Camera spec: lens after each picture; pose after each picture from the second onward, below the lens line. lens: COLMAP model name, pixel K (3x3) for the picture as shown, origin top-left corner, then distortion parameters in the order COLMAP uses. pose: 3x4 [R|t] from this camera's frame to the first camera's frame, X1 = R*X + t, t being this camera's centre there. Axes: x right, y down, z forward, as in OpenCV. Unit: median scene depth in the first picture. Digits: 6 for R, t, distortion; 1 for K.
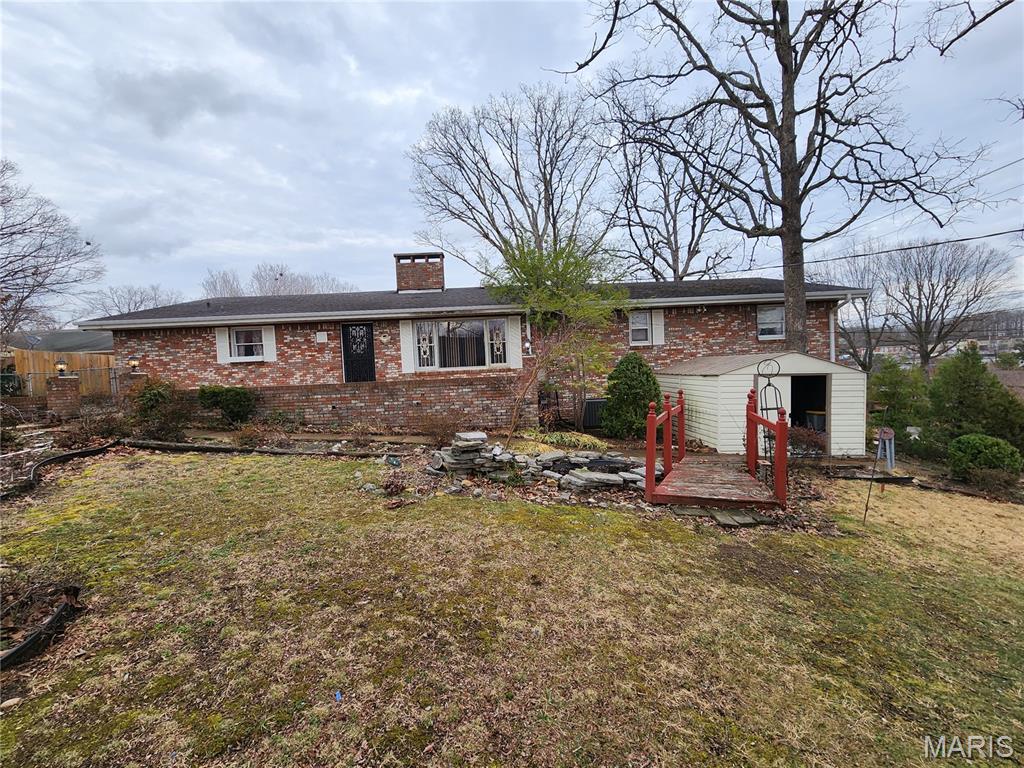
lens RADIAL K [[424.6, 0, 509.2], [0, 424.6, 381.4], [0, 0, 1]] dist [0.000096, 0.000606]
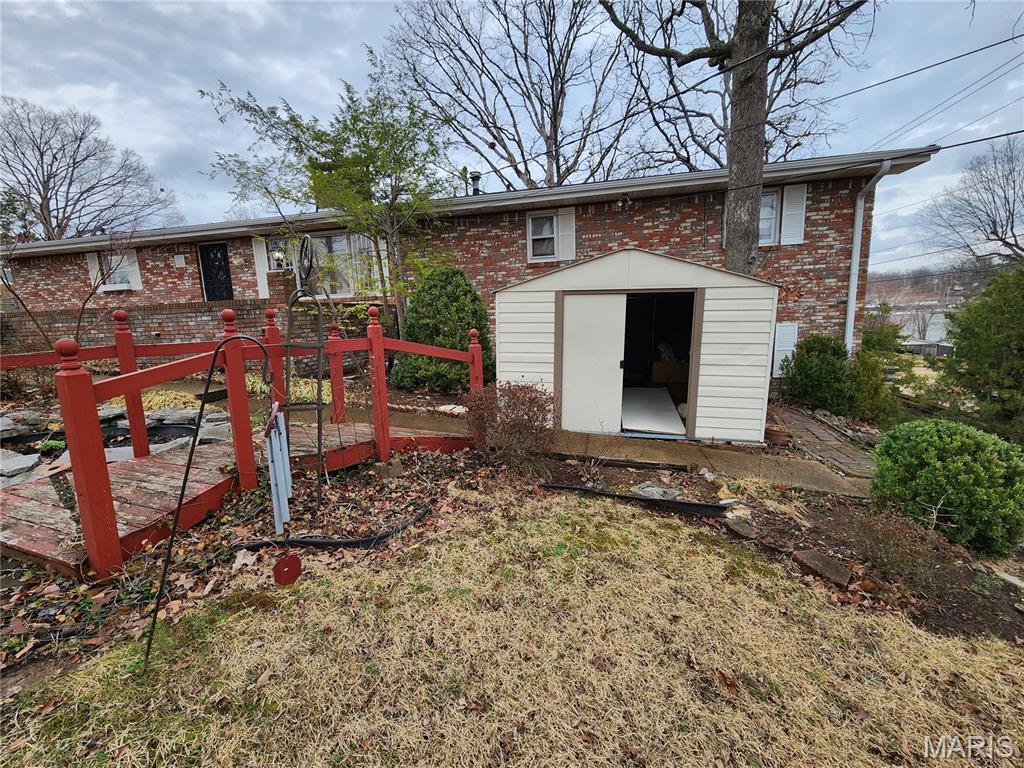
lens RADIAL K [[424.6, 0, 506.9], [0, 424.6, 385.6], [0, 0, 1]] dist [0.000096, 0.000606]
pose [[0.971282, 0.042291, -0.234143, 0.437747], [-0.007946, 0.989293, 0.145723, 0.017775], [0.237799, -0.139678, 0.961219, 0.277384]]
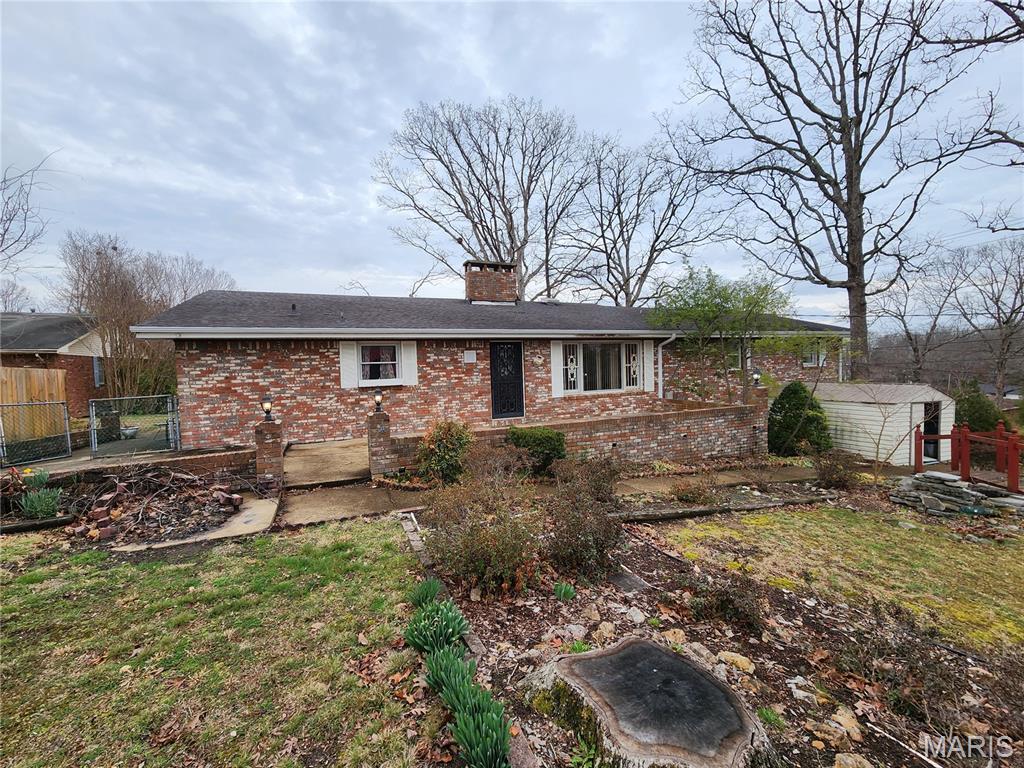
lens RADIAL K [[424.6, 0, 512.9], [0, 424.6, 380.4], [0, 0, 1]] dist [0.000096, 0.000606]
pose [[0.925651, 0.002289, 0.378372, -0.685686], [0.000554, 0.999972, -0.007403, -0.050143], [-0.378378, 0.007062, 0.925624, 0.176940]]
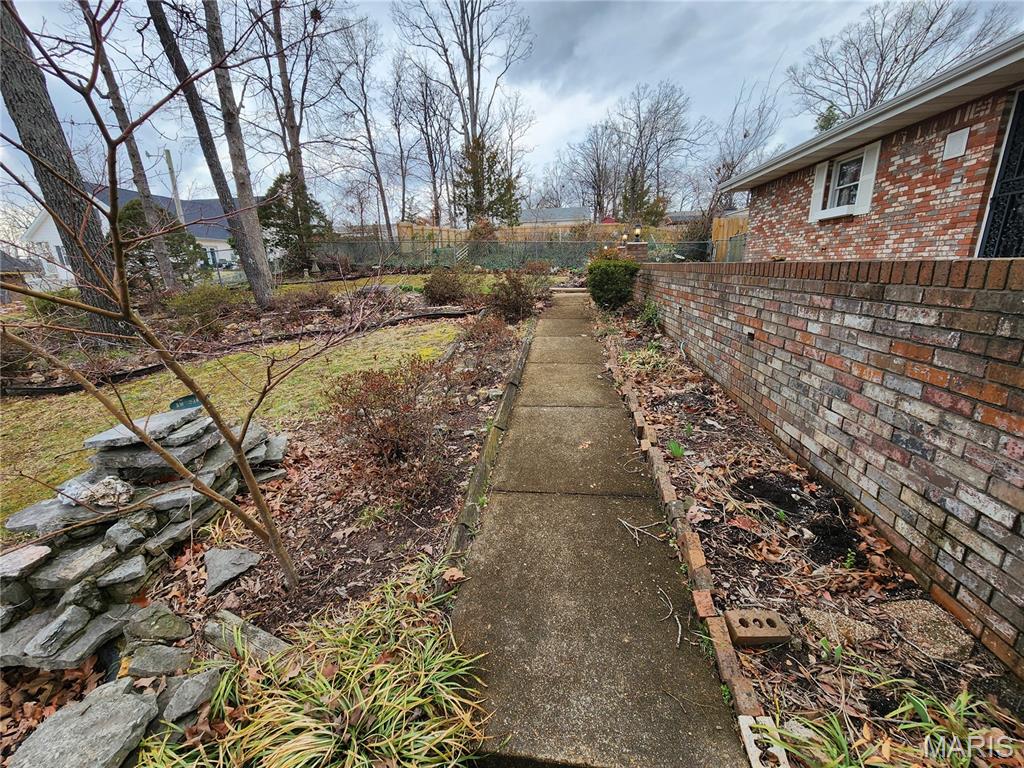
lens RADIAL K [[424.6, 0, 511.3], [0, 424.6, 386.0], [0, 0, 1]] dist [0.000096, 0.000606]
pose [[-0.132456, 0.314451, -0.939987, 0.094553], [0.006441, 0.948596, 0.316423, -0.012361], [0.991168, 0.035858, -0.127672, 0.622596]]
